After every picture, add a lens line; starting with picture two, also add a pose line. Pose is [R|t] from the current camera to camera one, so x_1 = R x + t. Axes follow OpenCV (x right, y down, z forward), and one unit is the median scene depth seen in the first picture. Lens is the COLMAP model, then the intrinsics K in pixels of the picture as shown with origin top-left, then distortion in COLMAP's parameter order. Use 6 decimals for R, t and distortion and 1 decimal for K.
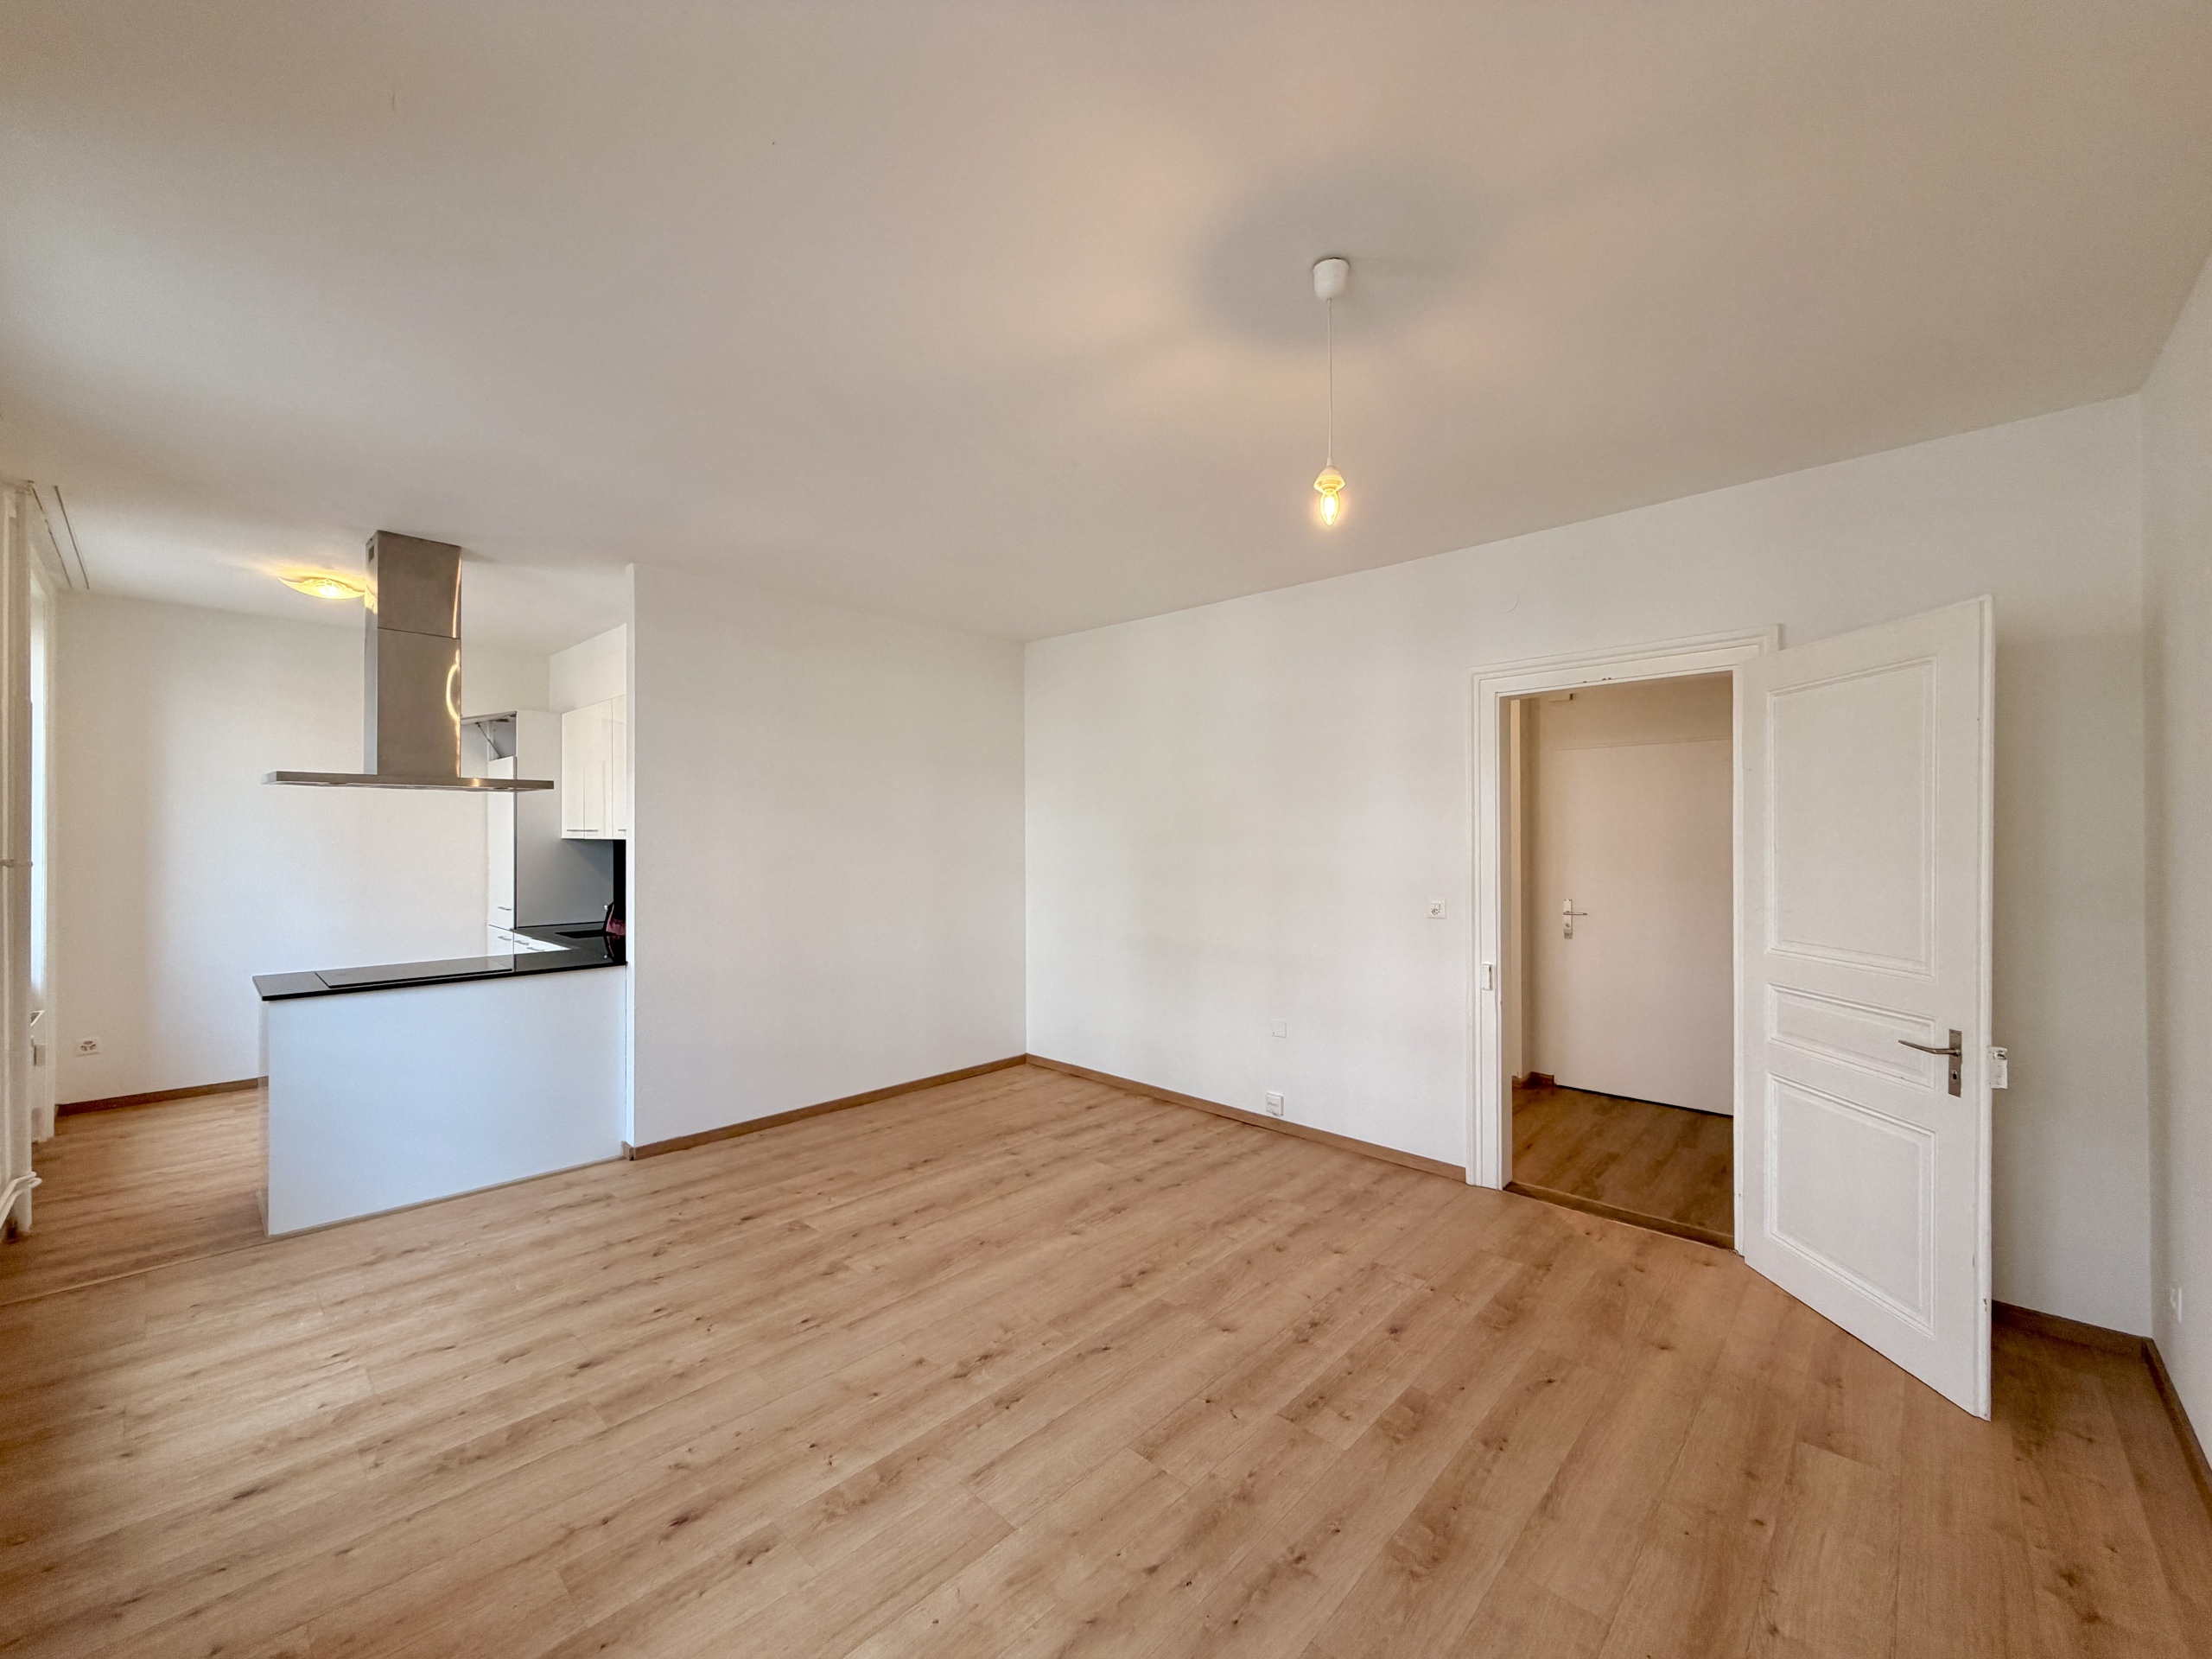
lens RADIAL K [[877.0, 0, 1094.5], [0, 877.0, 819.6], [0, 0, 1]] dist [-0.003449, 0.000168]
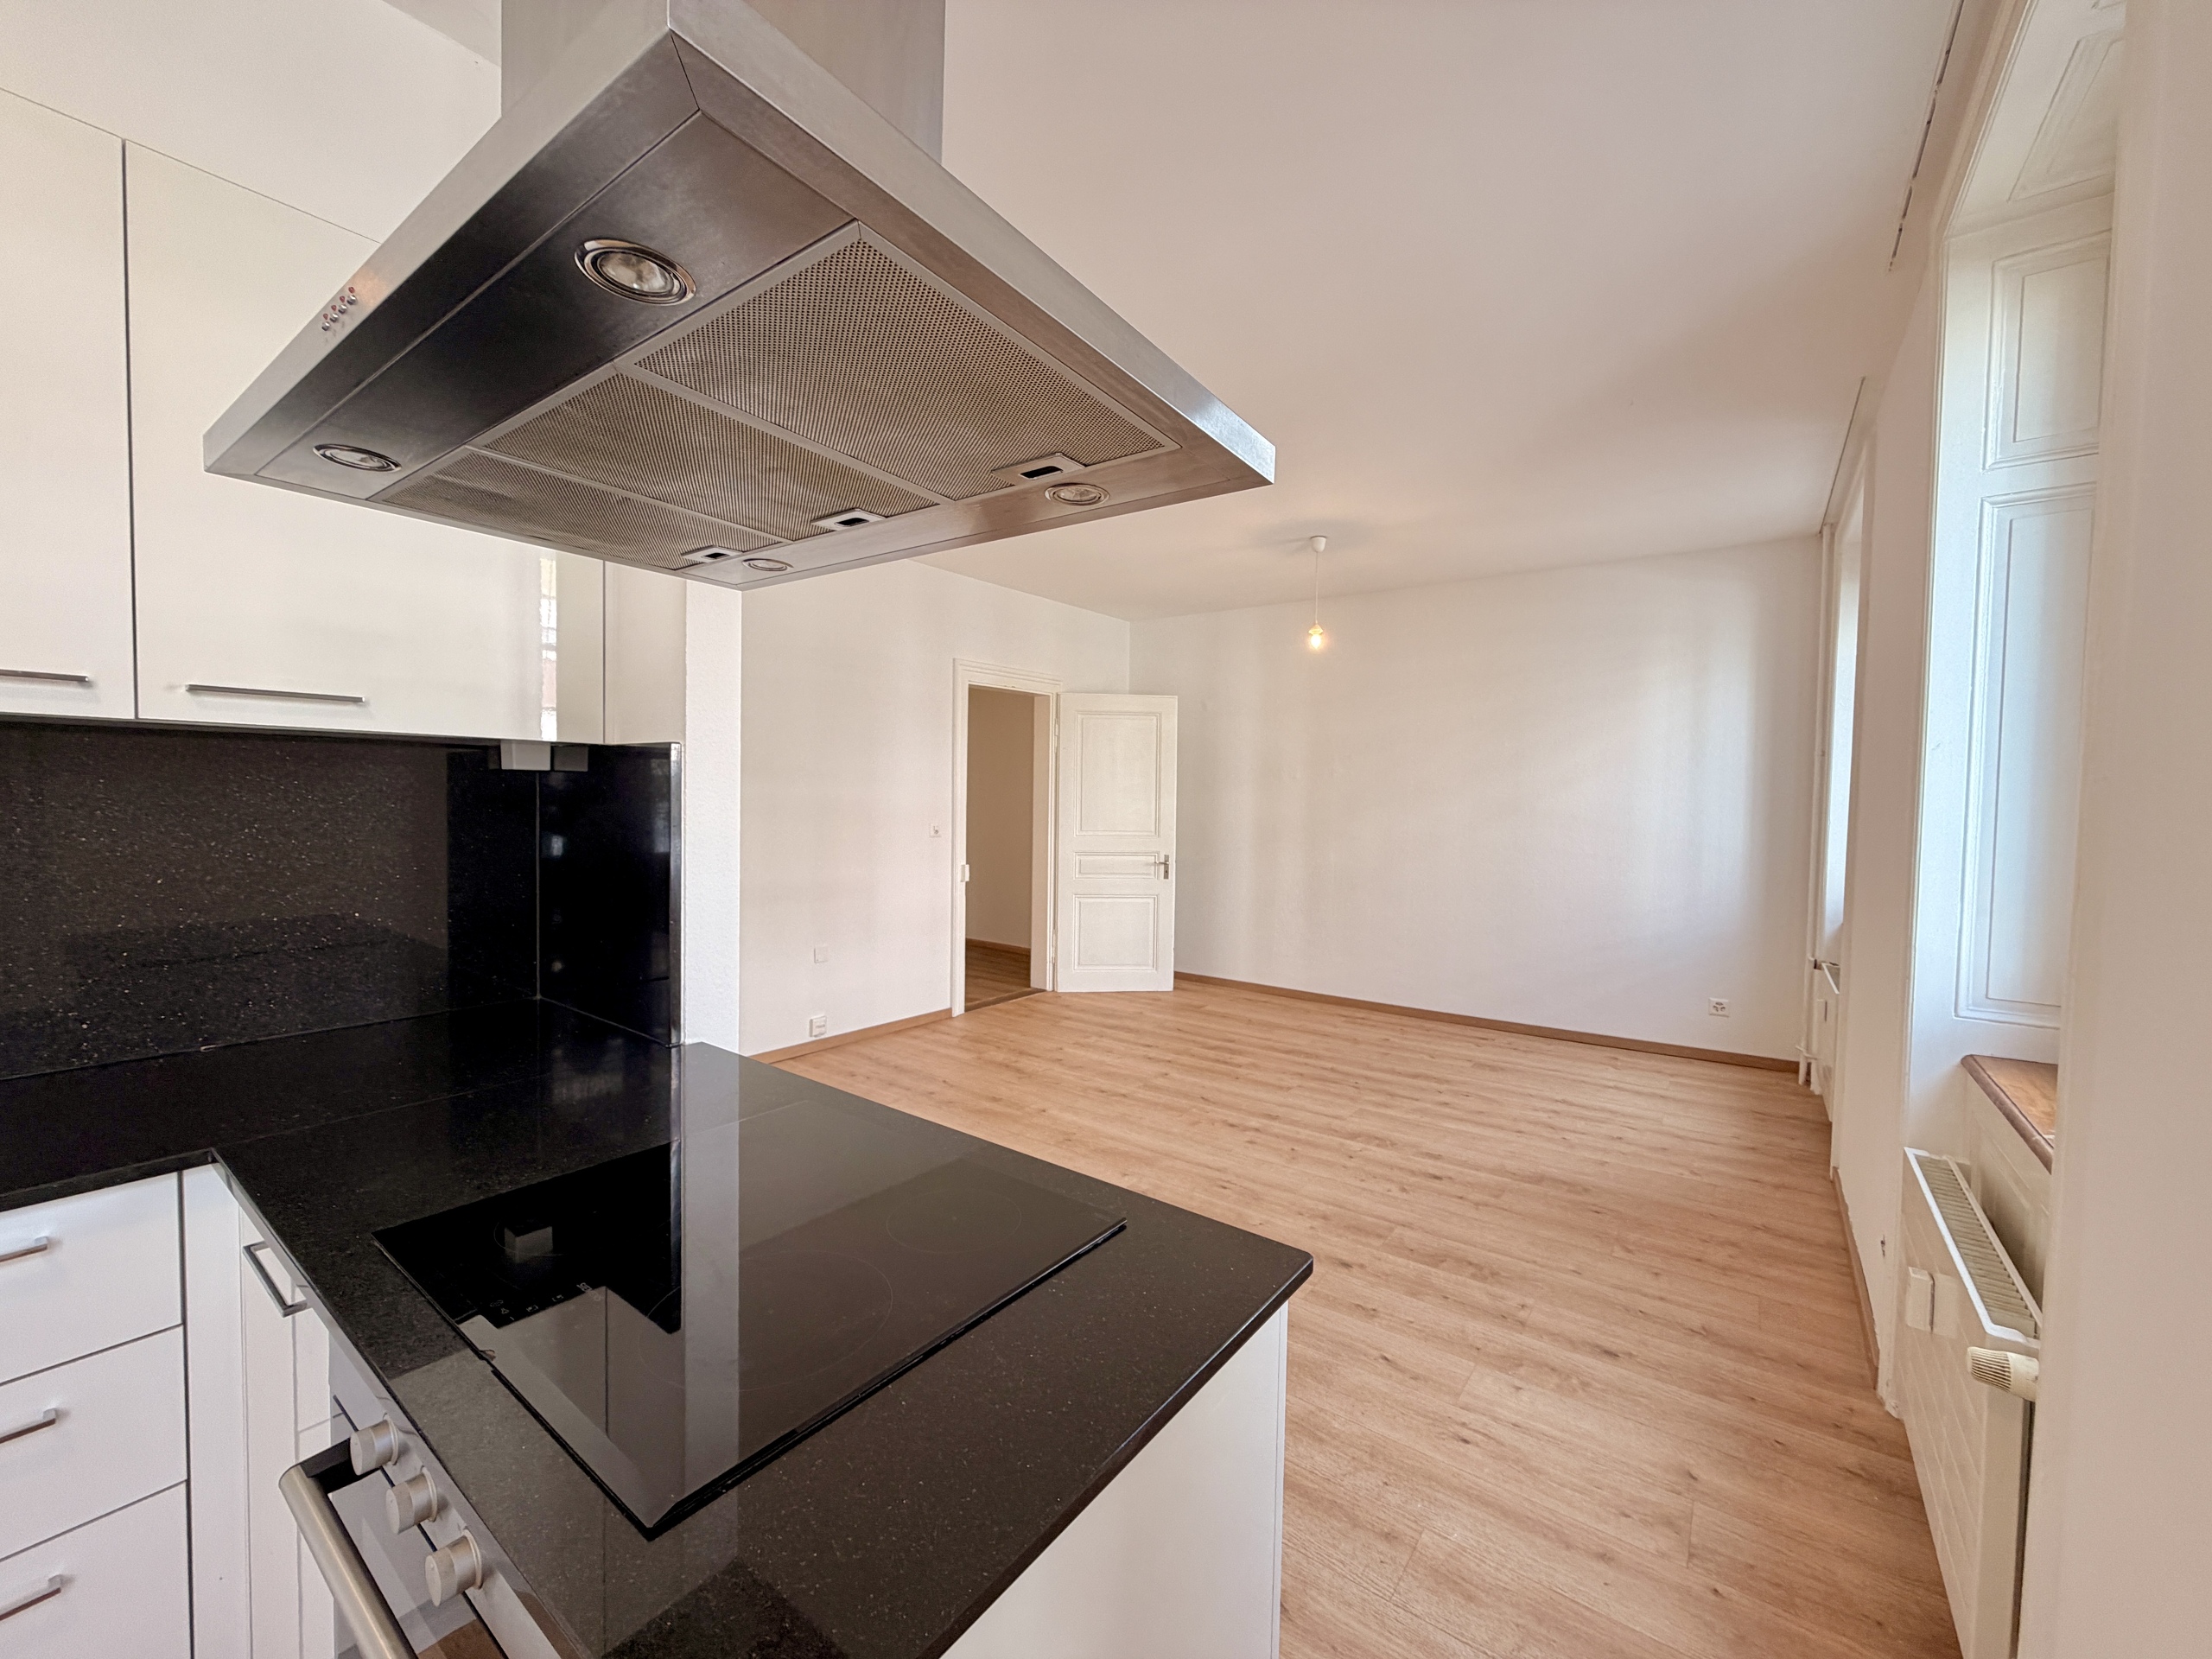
lens RADIAL K [[877.0, 0, 1104.2], [0, 877.0, 823.6], [0, 0, 1]] dist [-0.003449, 0.000168]
pose [[-0.117487, -0.034046, 0.992491, -1.456436], [-0.034162, 0.998959, 0.030224, 0.061069], [-0.992487, -0.030355, -0.118528, 1.317923]]
